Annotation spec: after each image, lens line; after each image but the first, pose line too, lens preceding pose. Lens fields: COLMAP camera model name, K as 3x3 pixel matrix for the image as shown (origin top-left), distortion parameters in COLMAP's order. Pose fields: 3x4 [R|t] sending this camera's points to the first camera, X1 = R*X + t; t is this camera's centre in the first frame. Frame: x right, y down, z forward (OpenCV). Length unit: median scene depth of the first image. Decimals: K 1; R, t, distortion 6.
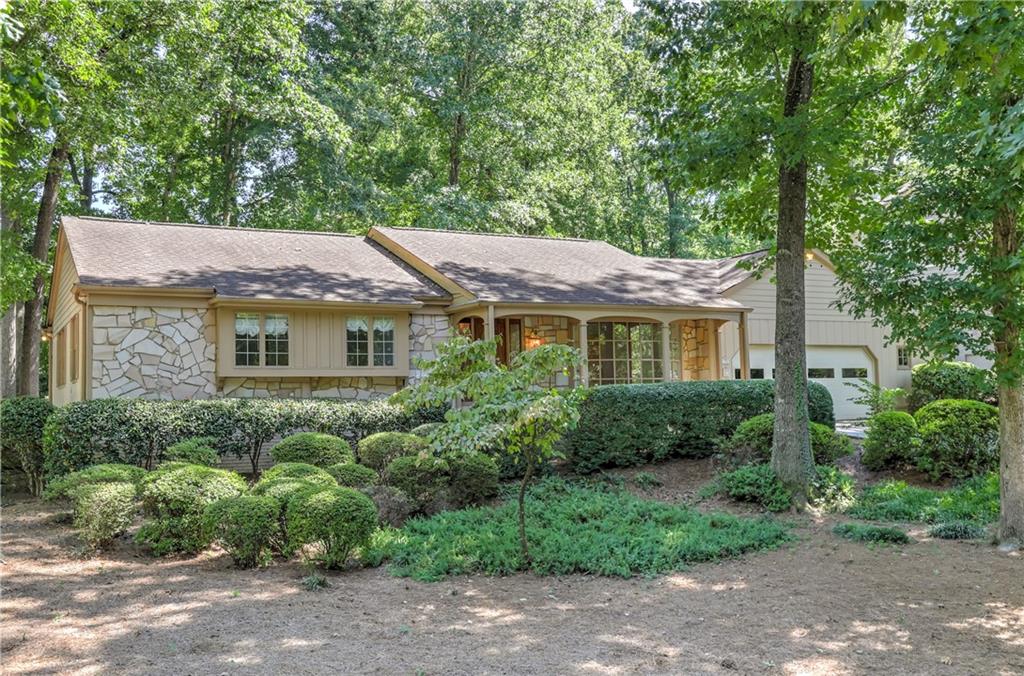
lens RADIAL K [[1021.4, 0, 512.0], [0, 1021.4, 338.0], [0, 0, 1]] dist [0.017835, 0.022326]
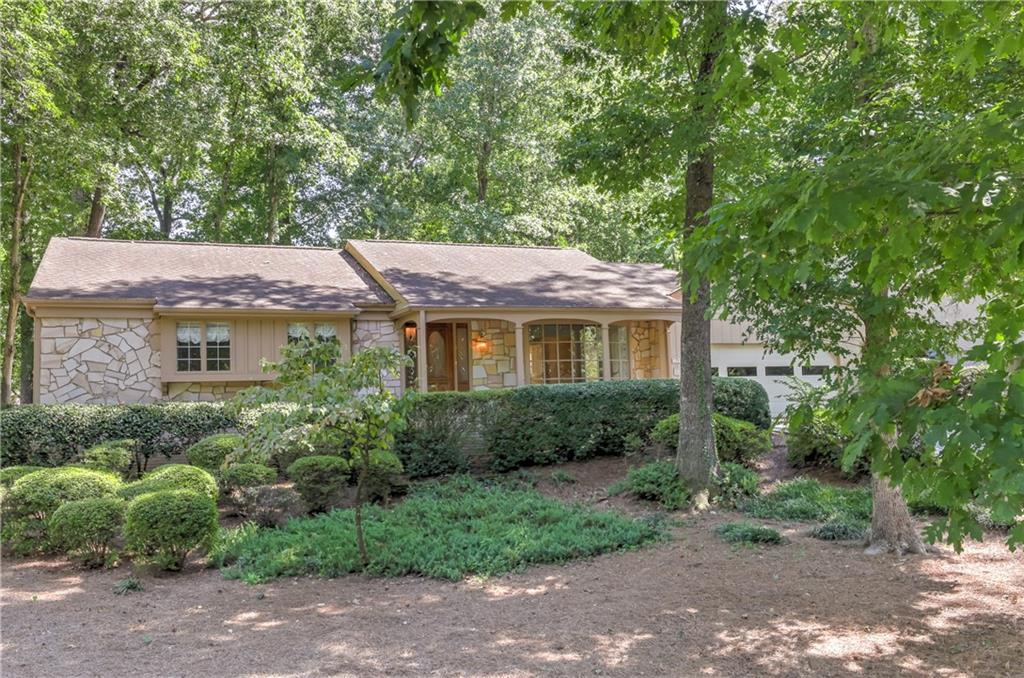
lens RADIAL K [[908.5, 0, 511.3], [0, 908.5, 354.3], [0, 0, 1]] dist [0.034440, -0.000683]
pose [[0.994185, -0.015821, -0.106515, 0.171274], [0.017147, 0.999786, 0.011552, 0.003974], [0.106310, -0.013311, 0.994244, 0.085724]]
